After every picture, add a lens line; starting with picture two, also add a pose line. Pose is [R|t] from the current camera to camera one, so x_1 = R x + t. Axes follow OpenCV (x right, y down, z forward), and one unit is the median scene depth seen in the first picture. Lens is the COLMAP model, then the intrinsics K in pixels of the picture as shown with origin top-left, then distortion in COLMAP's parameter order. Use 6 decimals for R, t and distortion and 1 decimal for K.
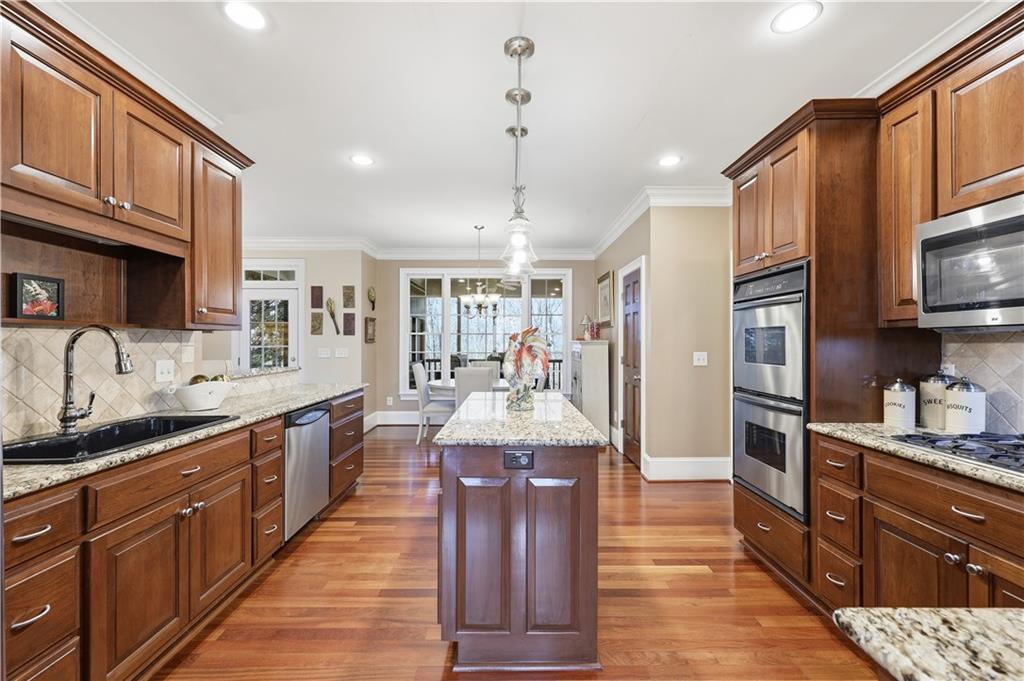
lens RADIAL K [[431.3, 0, 512.0], [0, 431.3, 340.5], [0, 0, 1]] dist [0.000600, 0.000174]
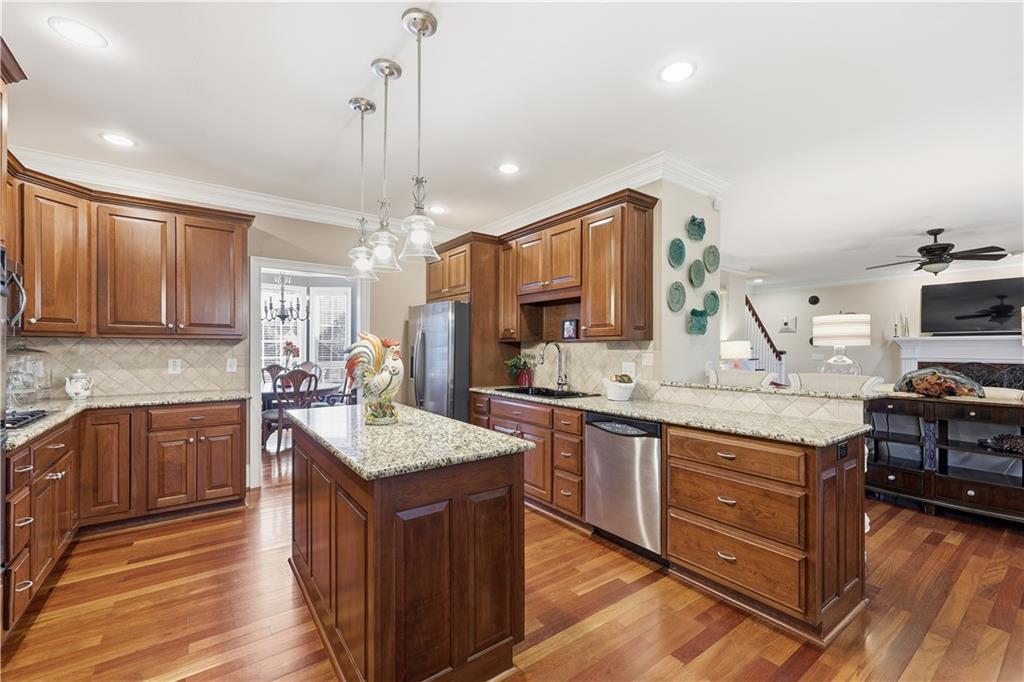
lens RADIAL K [[431.3, 0, 512.0], [0, 431.3, 341.0], [0, 0, 1]] dist [0.000600, 0.000174]
pose [[-0.807168, -0.012176, -0.590196, 0.302931], [-0.002856, 0.999856, -0.016721, 0.000137], [0.590314, -0.011811, -0.807087, 1.703610]]
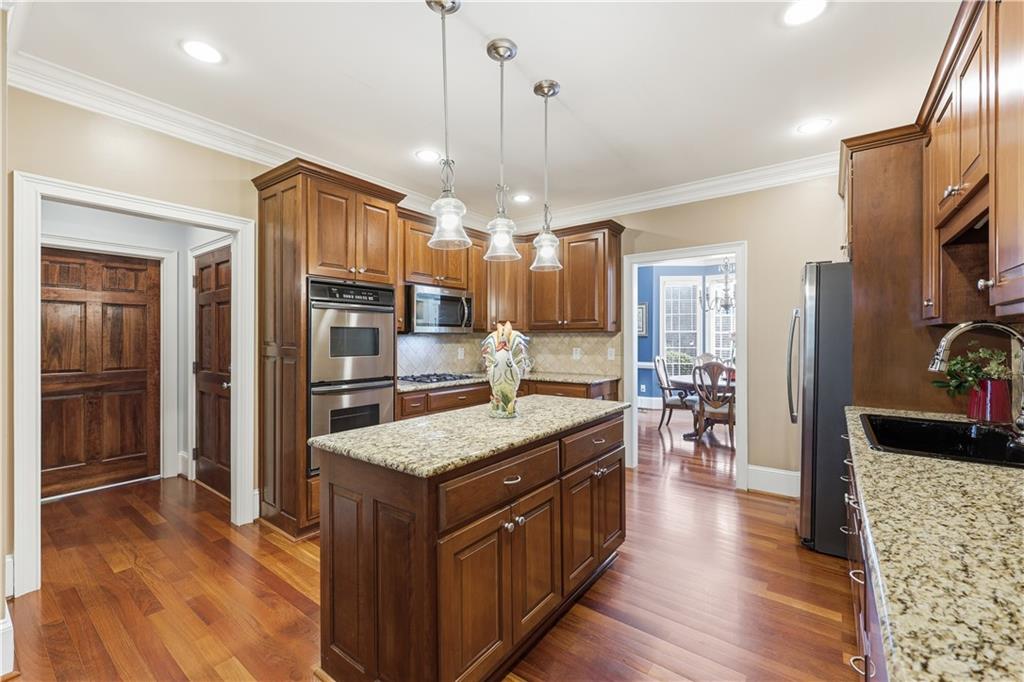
lens RADIAL K [[421.1, 0, 511.4], [0, 421.1, 334.0], [0, 0, 1]] dist [0.000461, 0.000044]
pose [[-0.794866, 0.005956, 0.606756, -0.458519], [-0.000437, 0.999946, -0.010388, -0.000530], [-0.606785, -0.008523, -0.794820, 1.507082]]
